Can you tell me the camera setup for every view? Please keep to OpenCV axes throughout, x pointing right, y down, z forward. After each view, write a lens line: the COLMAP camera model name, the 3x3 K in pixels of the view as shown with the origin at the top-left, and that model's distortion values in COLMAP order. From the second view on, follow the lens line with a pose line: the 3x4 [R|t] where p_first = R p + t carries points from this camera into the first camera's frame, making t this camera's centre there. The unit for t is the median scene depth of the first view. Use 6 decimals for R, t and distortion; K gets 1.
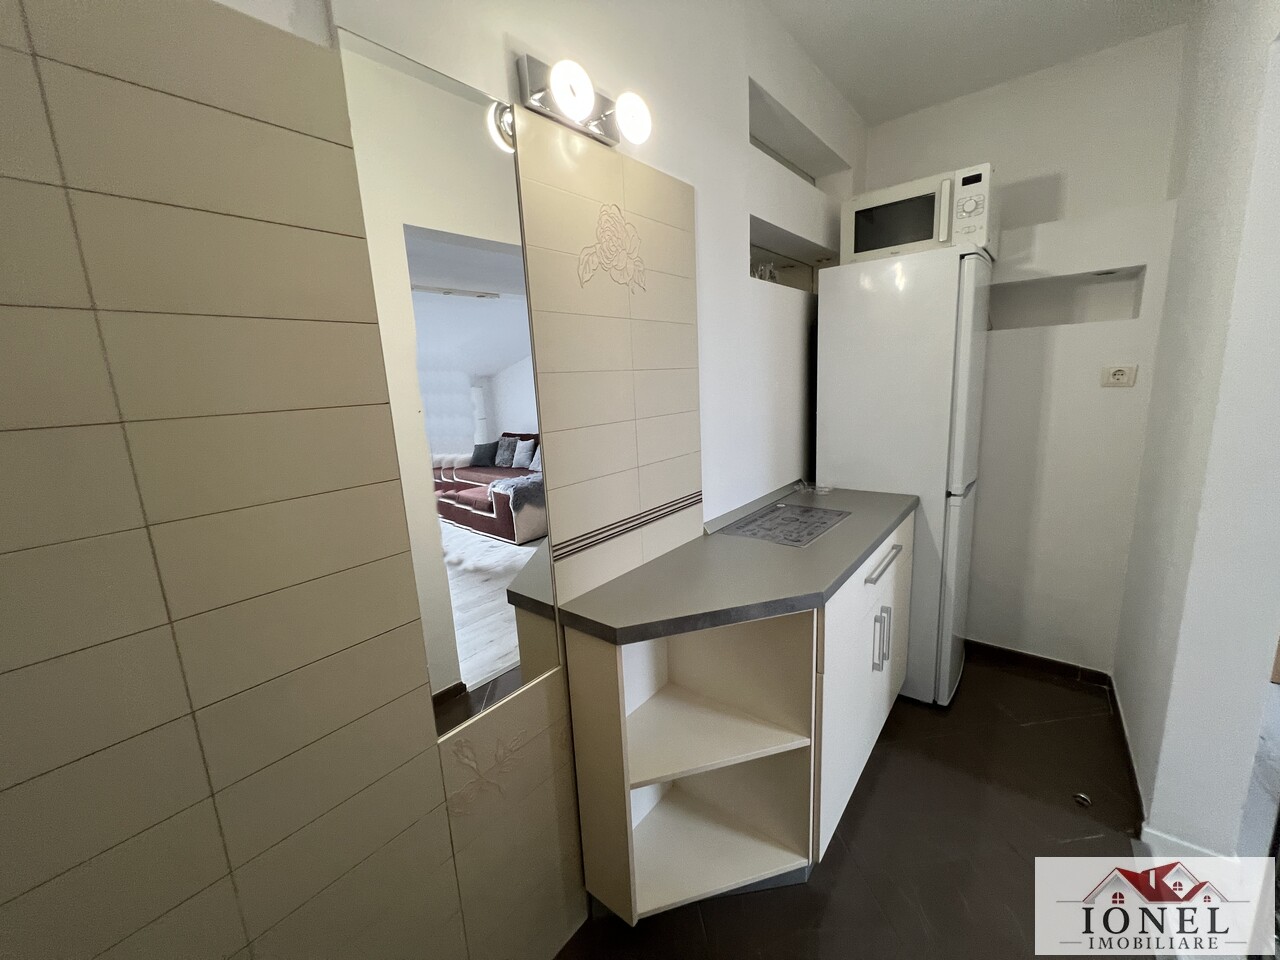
lens RADIAL K [[517.9, 0, 642.7], [0, 517.9, 479.6], [0, 0, 1]] dist [-0.000830, -0.000060]
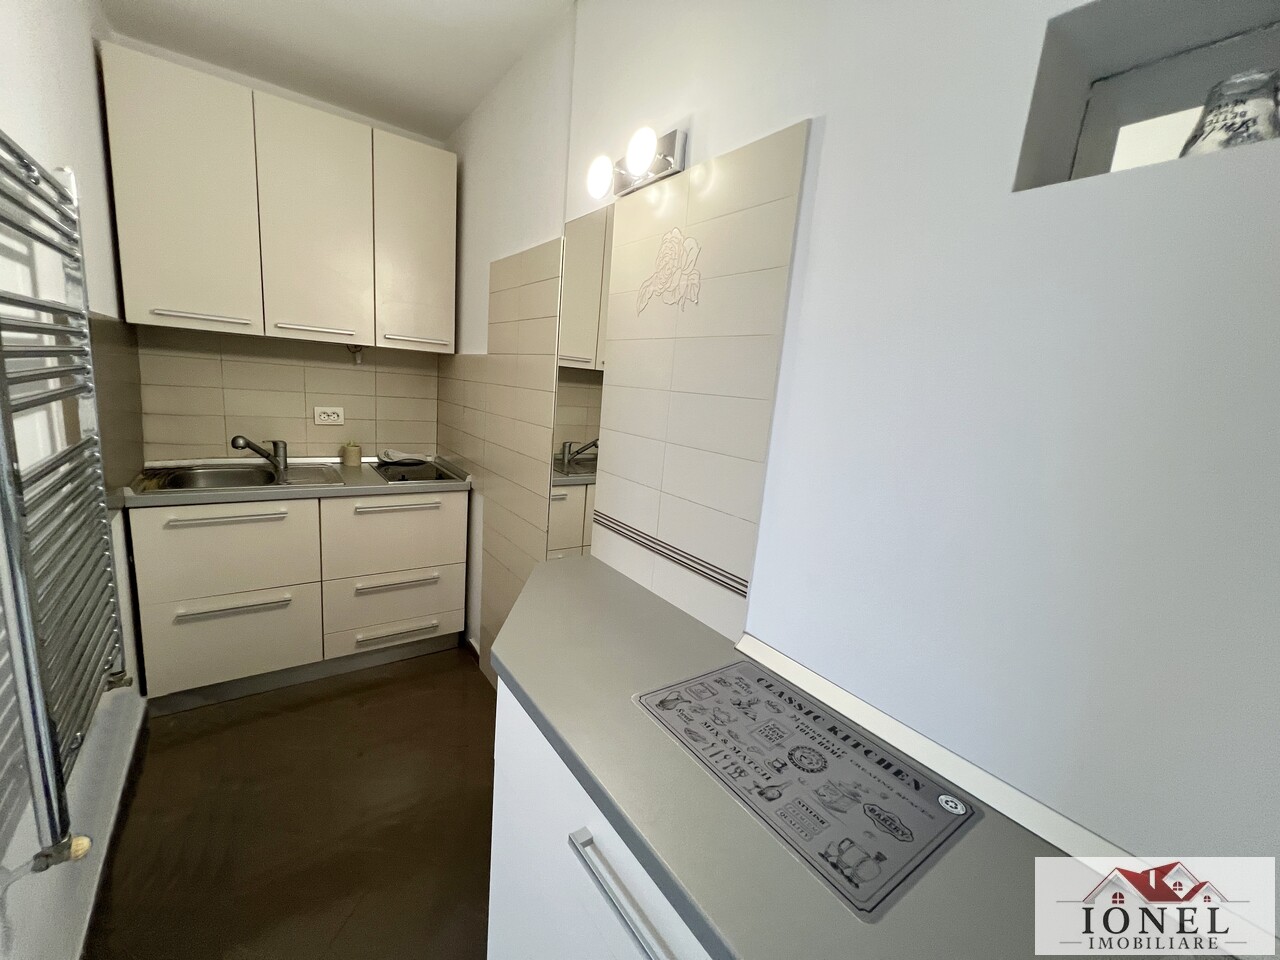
lens RADIAL K [[517.9, 0, 640.6], [0, 517.9, 481.4], [0, 0, 1]] dist [-0.000830, -0.000060]
pose [[-0.273923, 0.198549, -0.941034, 0.776770], [-0.260743, 0.926481, 0.271377, -0.251151], [0.925732, 0.319704, -0.202014, 0.994730]]
